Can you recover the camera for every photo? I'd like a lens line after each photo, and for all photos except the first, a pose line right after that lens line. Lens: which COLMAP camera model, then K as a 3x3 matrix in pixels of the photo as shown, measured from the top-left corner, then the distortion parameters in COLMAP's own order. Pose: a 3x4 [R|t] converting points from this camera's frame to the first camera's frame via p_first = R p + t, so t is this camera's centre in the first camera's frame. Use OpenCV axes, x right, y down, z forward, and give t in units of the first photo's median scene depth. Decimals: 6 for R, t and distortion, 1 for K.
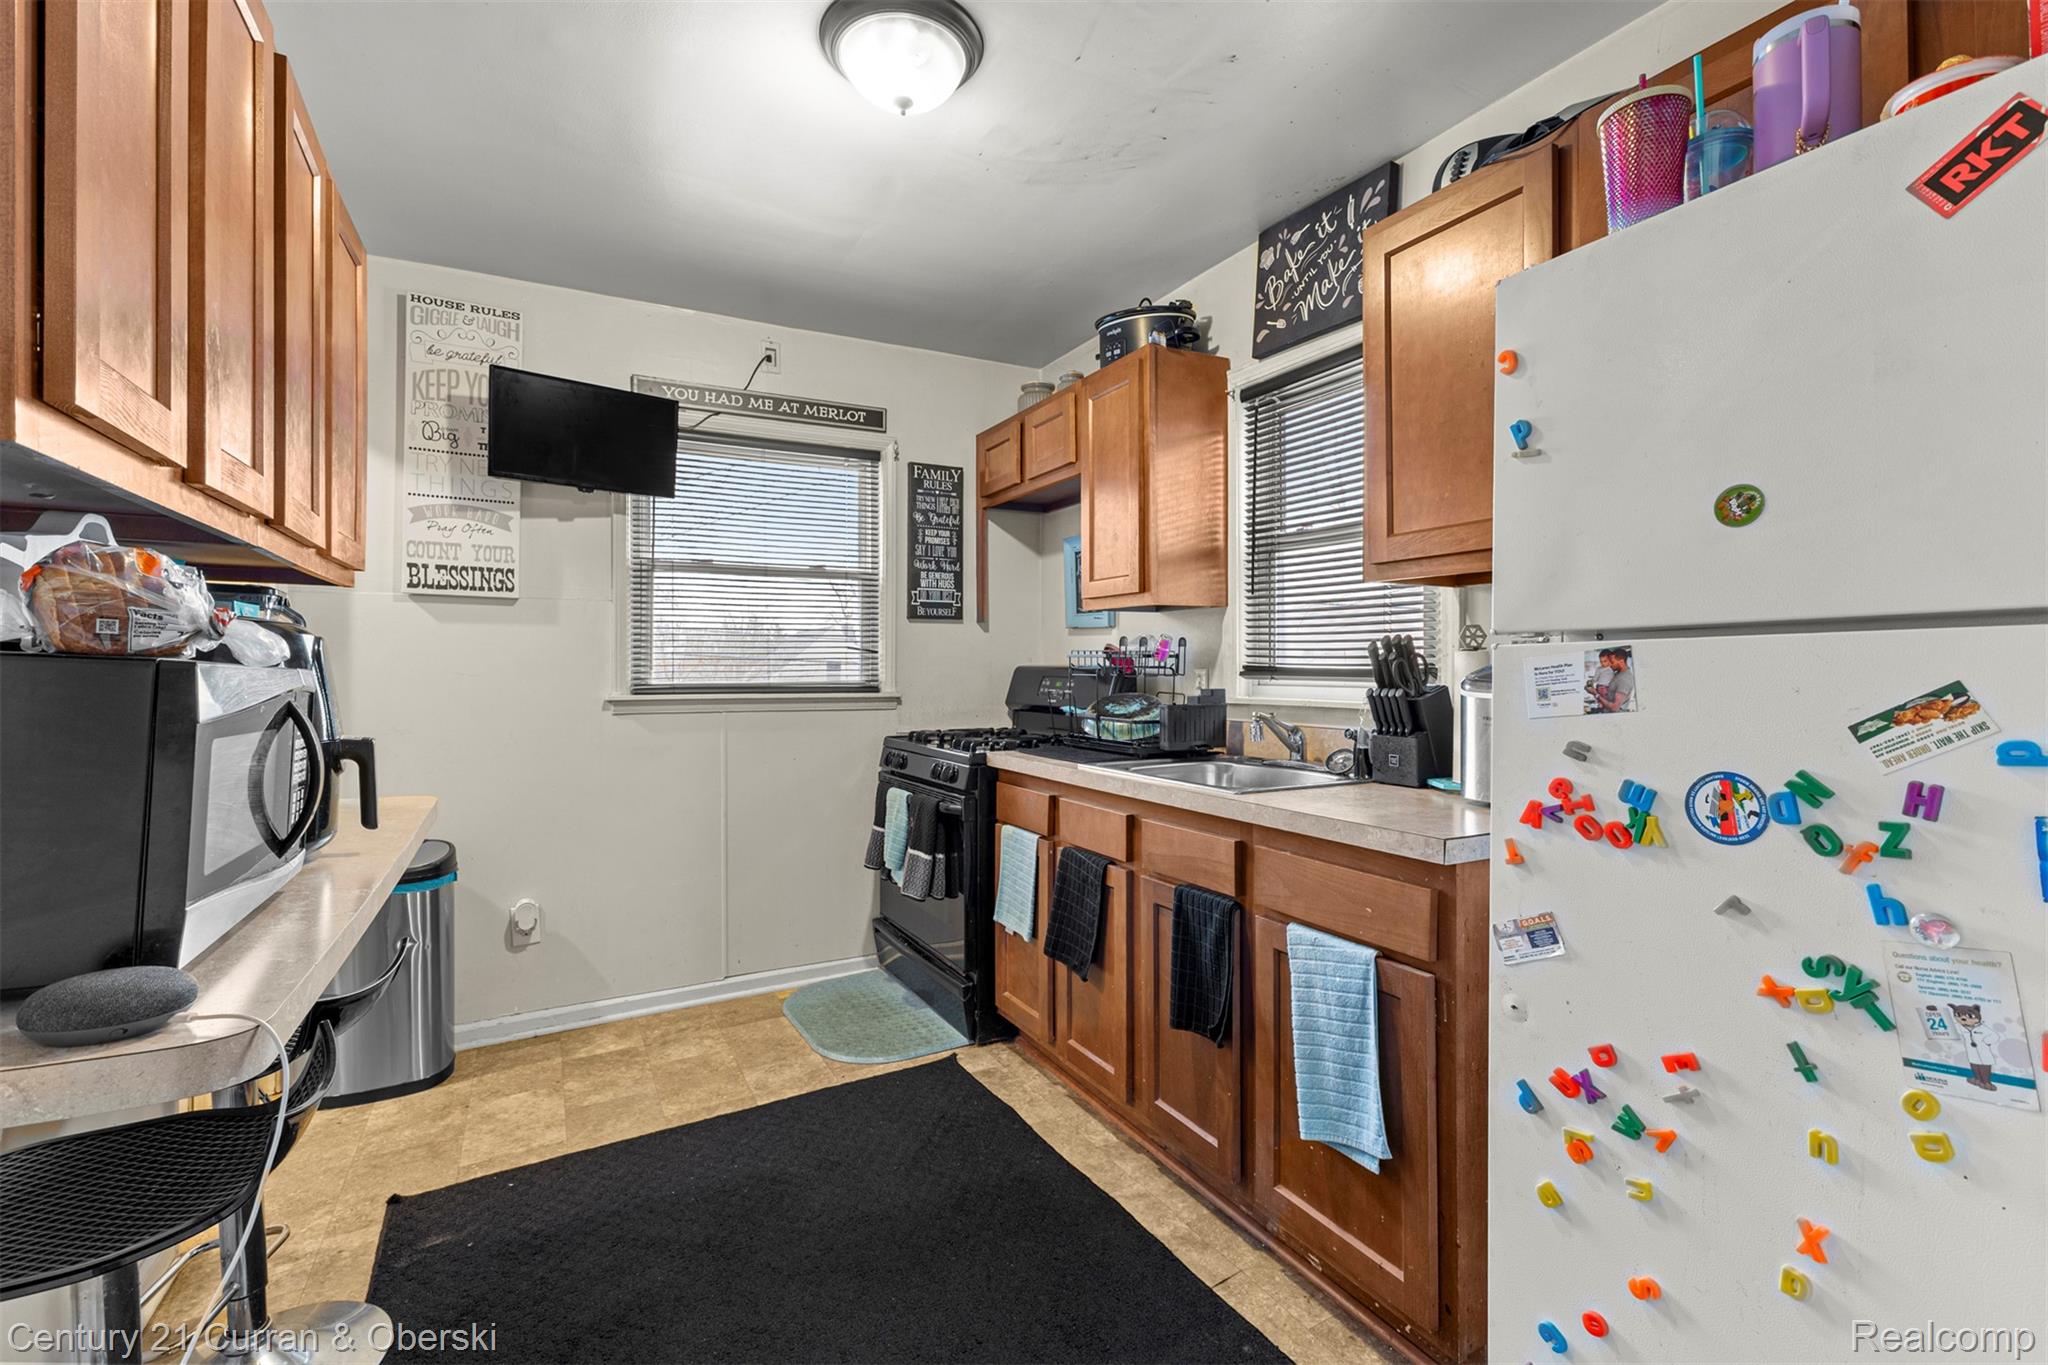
lens RADIAL K [[883.2, 0, 1014.2], [0, 883.2, 676.5], [0, 0, 1]] dist [0.006822, 0.000100]
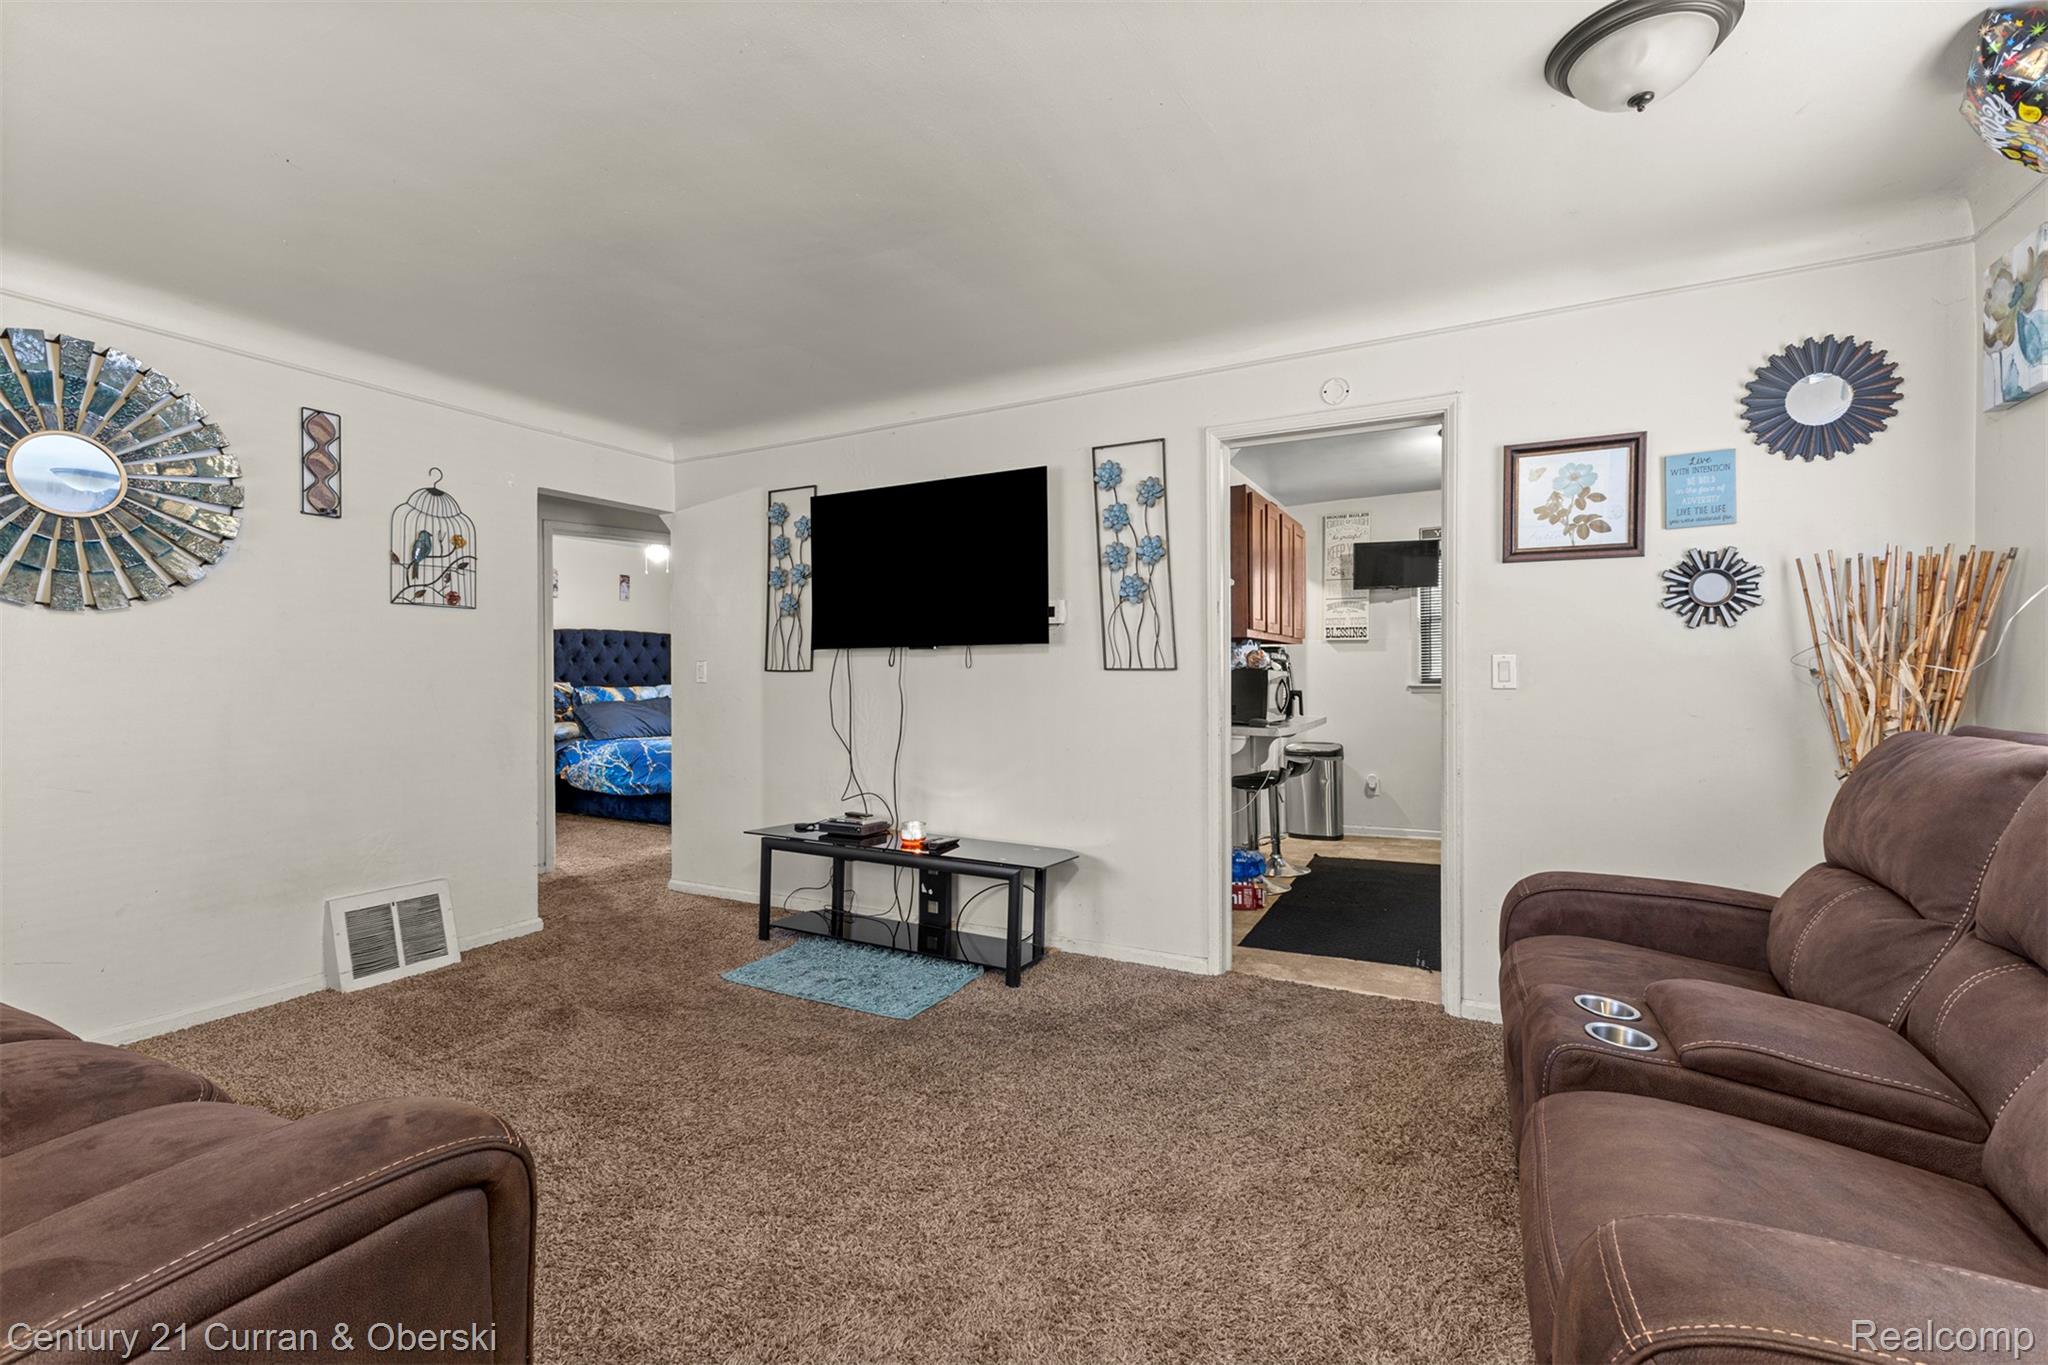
lens RADIAL K [[883.2, 0, 1027.3], [0, 883.2, 680.8], [0, 0, 1]] dist [0.006822, 0.000100]
pose [[0.554598, -0.006117, -0.832096, 0.869241], [0.005405, 0.999978, -0.003748, 0.019709], [0.832101, -0.002419, 0.554619, -1.015216]]
